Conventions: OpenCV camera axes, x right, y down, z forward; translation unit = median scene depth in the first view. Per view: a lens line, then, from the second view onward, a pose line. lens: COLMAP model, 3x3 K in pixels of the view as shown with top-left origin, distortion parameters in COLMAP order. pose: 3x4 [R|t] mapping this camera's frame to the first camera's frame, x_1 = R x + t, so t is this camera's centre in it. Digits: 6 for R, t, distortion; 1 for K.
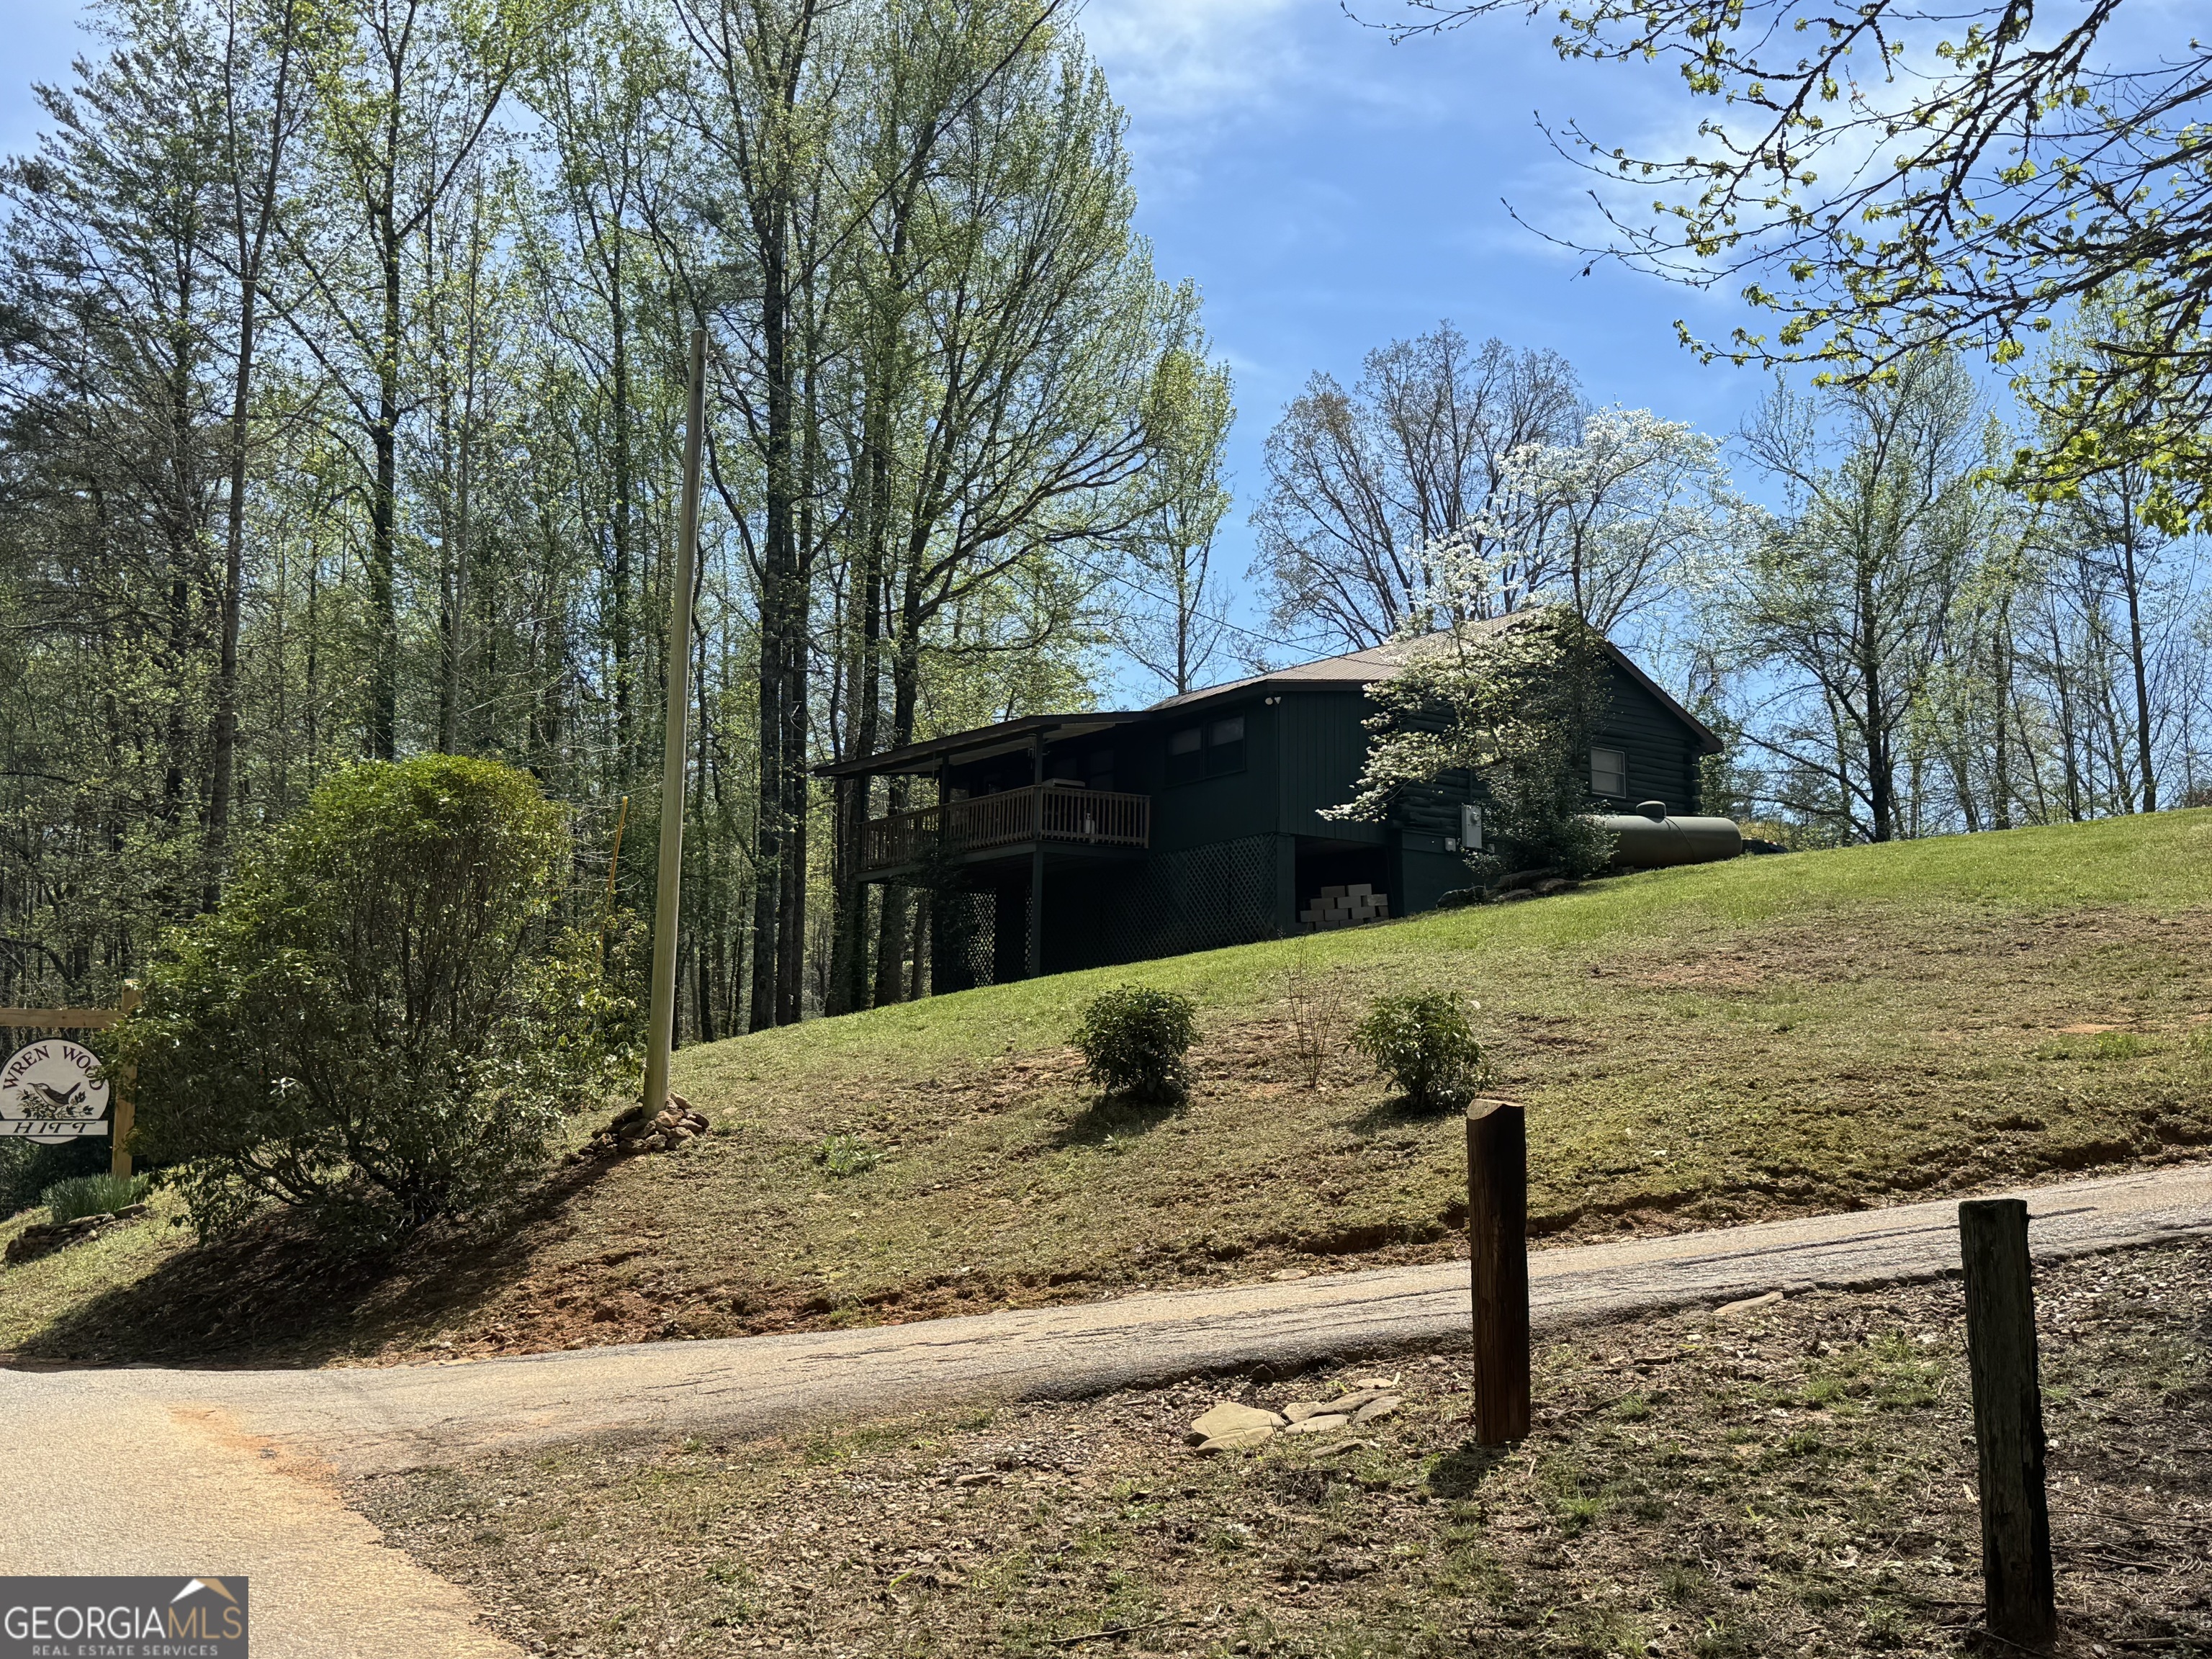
lens RADIAL K [[2404.3, 0, 1106.0], [0, 2404.3, 829.5], [0, 0, 1]] dist [0.062404, 0.005846]
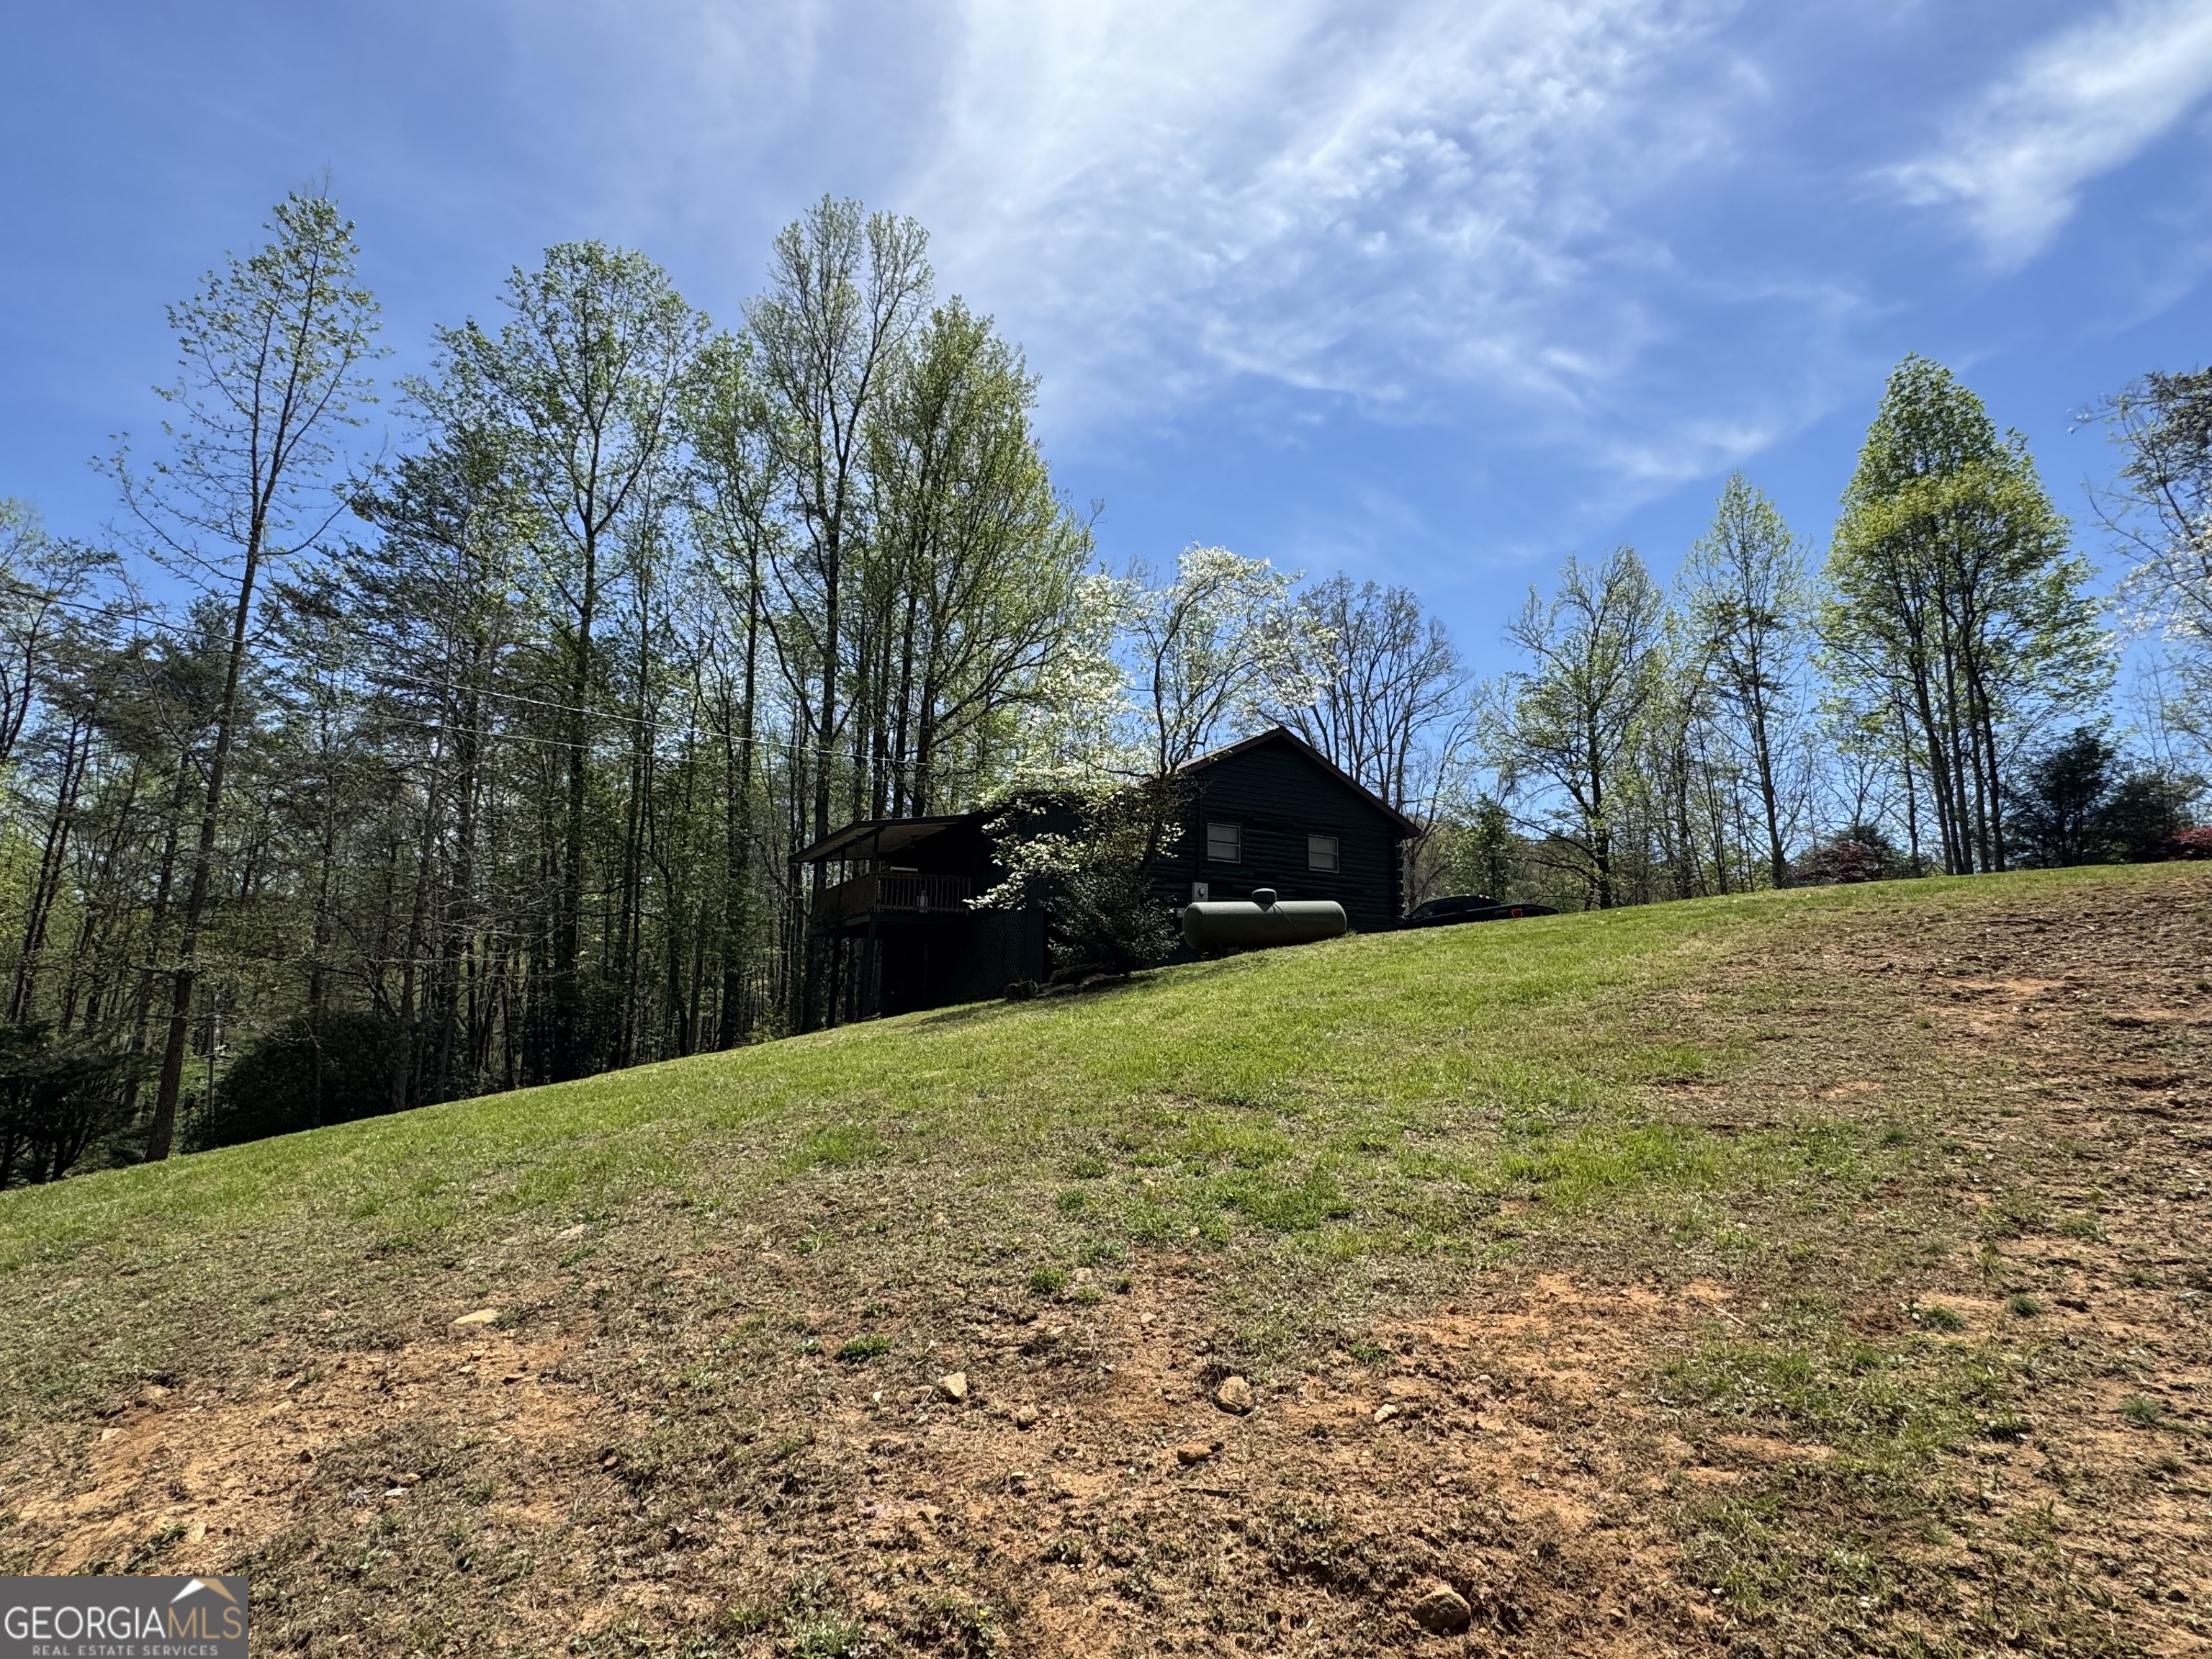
lens RADIAL K [[1145.4, 0, 1106.0], [0, 1145.4, 829.5], [0, 0, 1]] dist [0.000710, 0.000050]
pose [[0.986666, -0.015758, -0.161991, 0.166310], [0.011197, 0.999516, -0.029033, -0.017216], [0.162371, 0.026832, 0.986365, 0.305436]]
